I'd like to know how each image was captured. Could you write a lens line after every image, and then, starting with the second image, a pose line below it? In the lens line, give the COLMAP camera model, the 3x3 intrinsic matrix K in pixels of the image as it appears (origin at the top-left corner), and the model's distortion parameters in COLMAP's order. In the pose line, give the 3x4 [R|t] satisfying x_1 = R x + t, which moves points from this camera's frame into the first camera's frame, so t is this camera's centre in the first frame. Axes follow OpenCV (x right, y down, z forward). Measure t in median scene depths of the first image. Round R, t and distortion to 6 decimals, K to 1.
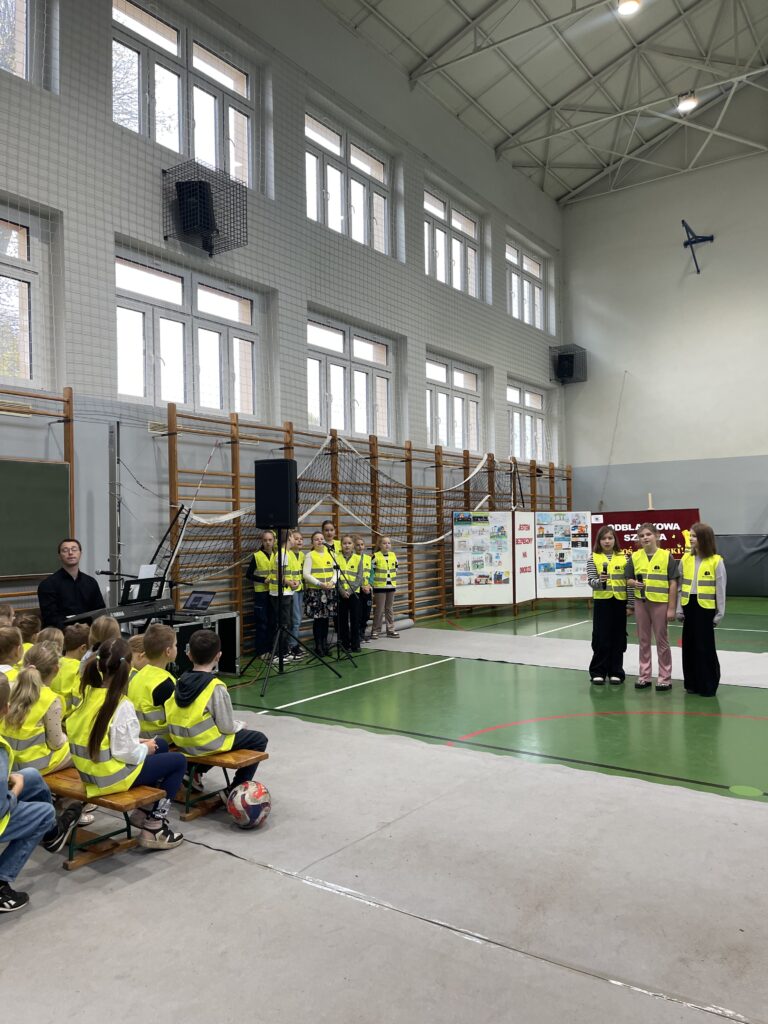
lens RADIAL K [[772.2, 0, 375.5], [0, 772.2, 525.3], [0, 0, 1]] dist [0.057520, -0.063952]
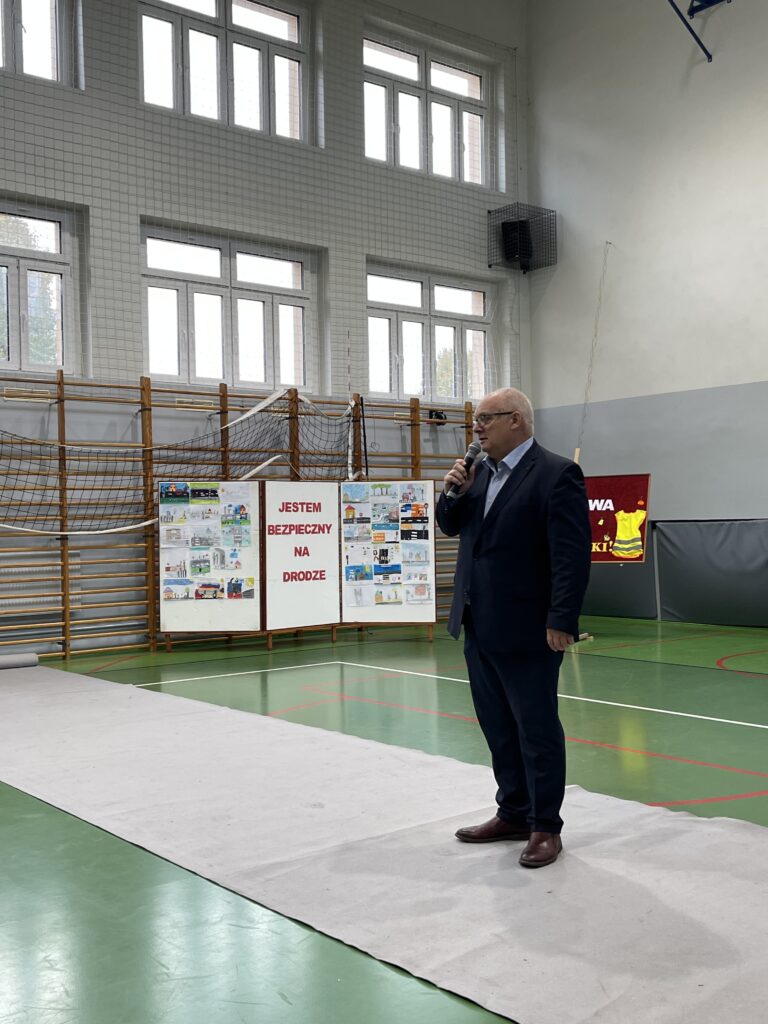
lens RADIAL K [[1108.7, 0, 374.2], [0, 1108.7, 526.0], [0, 0, 1]] dist [0.143575, -0.386094]
pose [[0.963823, 0.001005, -0.266541, 0.503276], [0.003072, 0.999885, 0.014881, 0.004925], [0.266525, -0.015162, 0.963709, 0.172753]]
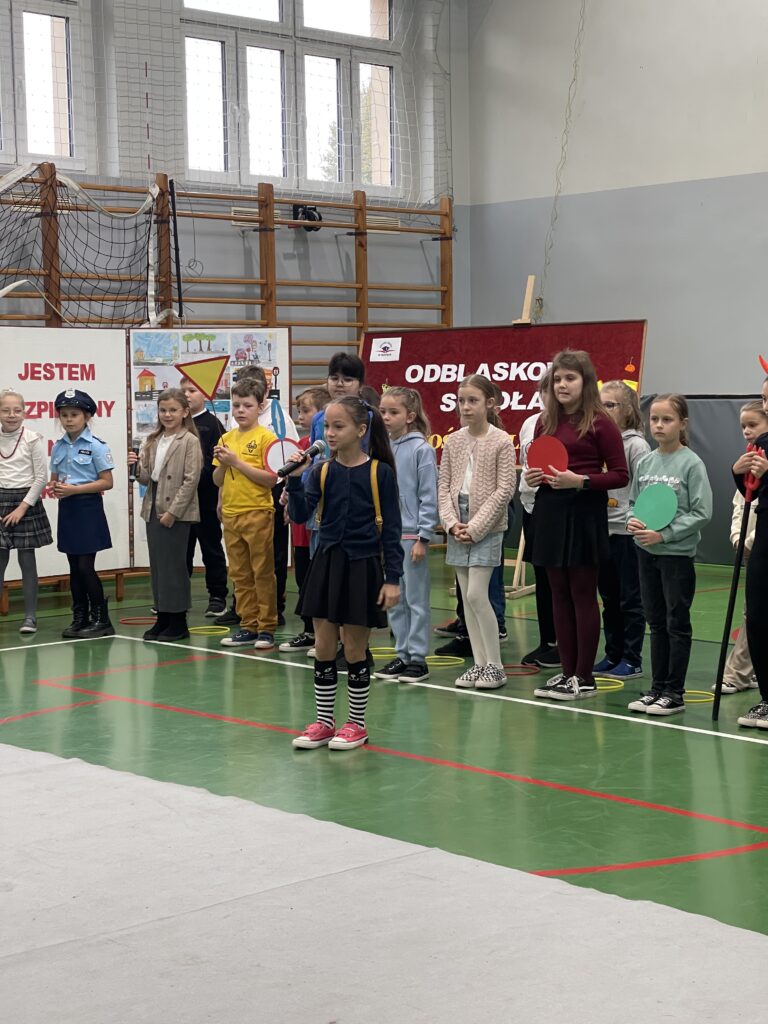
lens RADIAL K [[1891.6, 0, 398.1], [0, 1891.6, 510.4], [0, 0, 1]] dist [0.247925, -0.122378]
pose [[0.980837, 0.019157, -0.193888, 0.541525], [-0.003758, 0.996829, 0.079479, -0.004304], [0.194796, -0.077228, 0.977799, 0.165310]]
